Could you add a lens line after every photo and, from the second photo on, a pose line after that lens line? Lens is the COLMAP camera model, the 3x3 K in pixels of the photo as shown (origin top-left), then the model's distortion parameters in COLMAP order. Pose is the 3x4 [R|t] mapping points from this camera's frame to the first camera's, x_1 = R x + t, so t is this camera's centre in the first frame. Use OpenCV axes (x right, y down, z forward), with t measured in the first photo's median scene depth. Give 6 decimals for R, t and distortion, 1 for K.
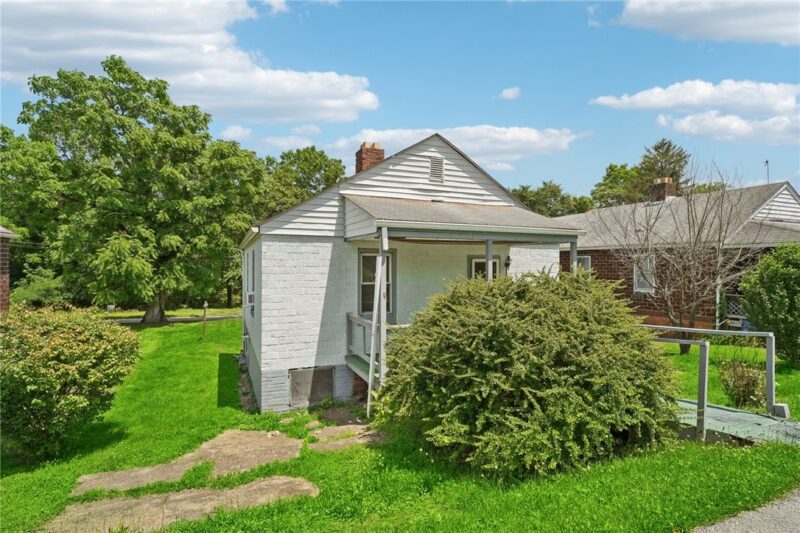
lens RADIAL K [[416.6, 0, 400.2], [0, 416.6, 260.6], [0, 0, 1]] dist [0.006702, 0.003065]
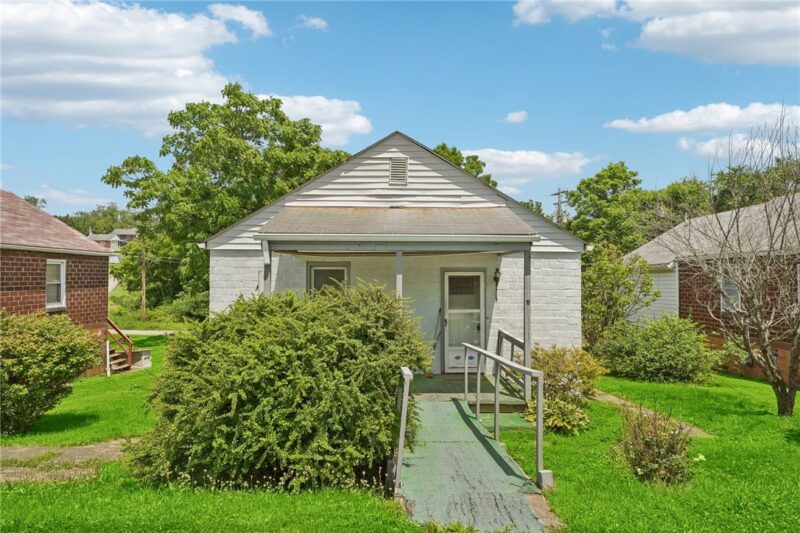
lens RADIAL K [[483.9, 0, 400.1], [0, 483.9, 274.0], [0, 0, 1]] dist [0.029093, 0.000167]
pose [[0.923934, -0.004222, -0.382527, 0.458615], [0.004530, 0.999990, -0.000098, -0.000522], [0.382524, -0.001642, 0.923944, 0.045926]]
